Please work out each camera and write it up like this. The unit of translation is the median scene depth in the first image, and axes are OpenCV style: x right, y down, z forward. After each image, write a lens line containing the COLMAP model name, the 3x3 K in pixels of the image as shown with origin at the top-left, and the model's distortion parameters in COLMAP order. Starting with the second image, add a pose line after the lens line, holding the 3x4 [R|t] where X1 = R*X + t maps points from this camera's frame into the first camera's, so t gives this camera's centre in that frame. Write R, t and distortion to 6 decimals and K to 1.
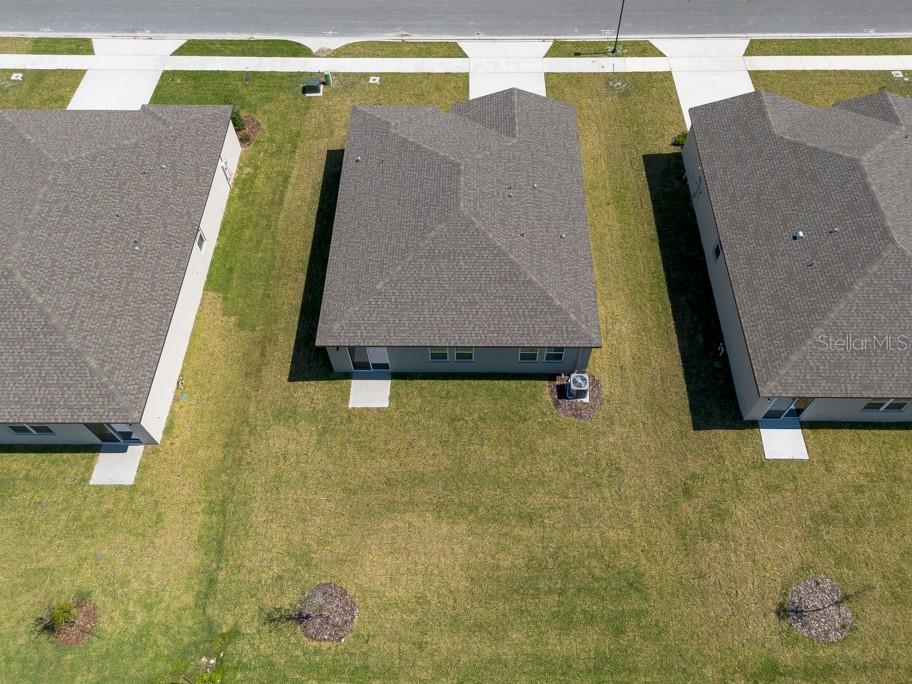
lens RADIAL K [[674.0, 0, 474.1], [0, 674.0, 340.1], [0, 0, 1]] dist [0.057266, -0.045599]
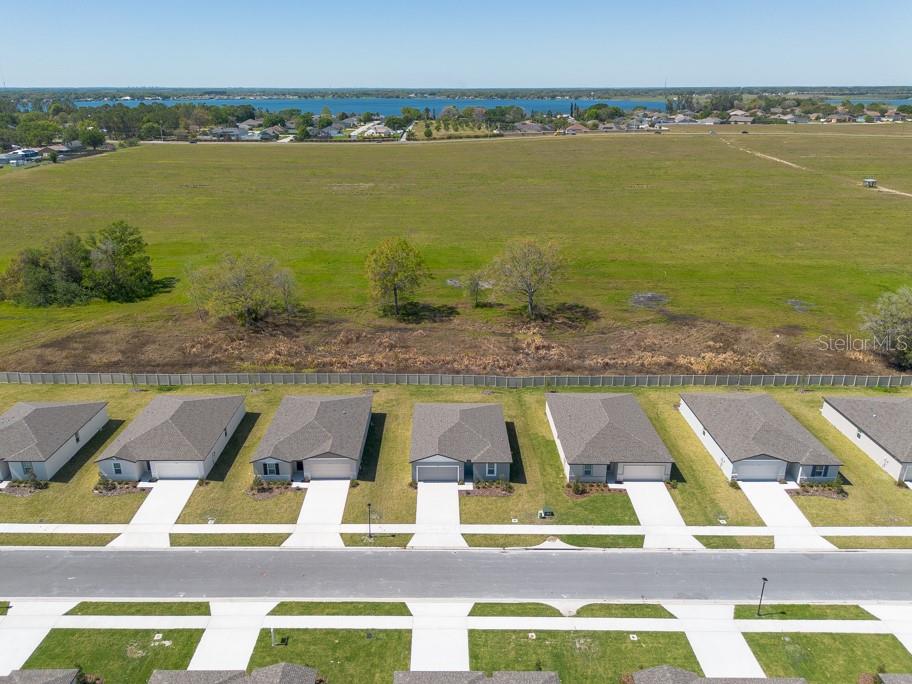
lens RADIAL K [[679.3, 0, 438.7], [0, 679.3, 341.4], [0, 0, 1]] dist [0.049848, -0.004553]
pose [[-0.999982, 0.003221, 0.005066, 0.051287], [0.005618, 0.204701, 0.978808, -3.122424], [0.002115, 0.978819, -0.204716, 1.311305]]
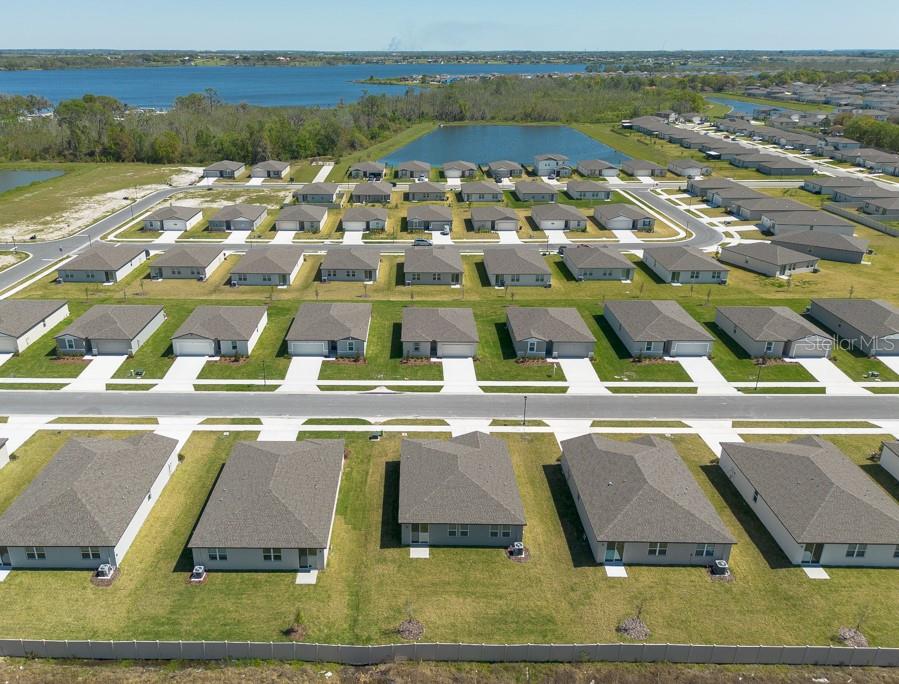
lens RADIAL K [[686.8, 0, 407.7], [0, 686.8, 342.4], [0, 0, 1]] dist [0.048954, -0.002206]
pose [[0.999980, 0.005704, -0.002710, -0.192878], [-0.006234, 0.822967, -0.568055, 0.775249], [-0.001010, 0.568060, 0.822986, -1.165165]]
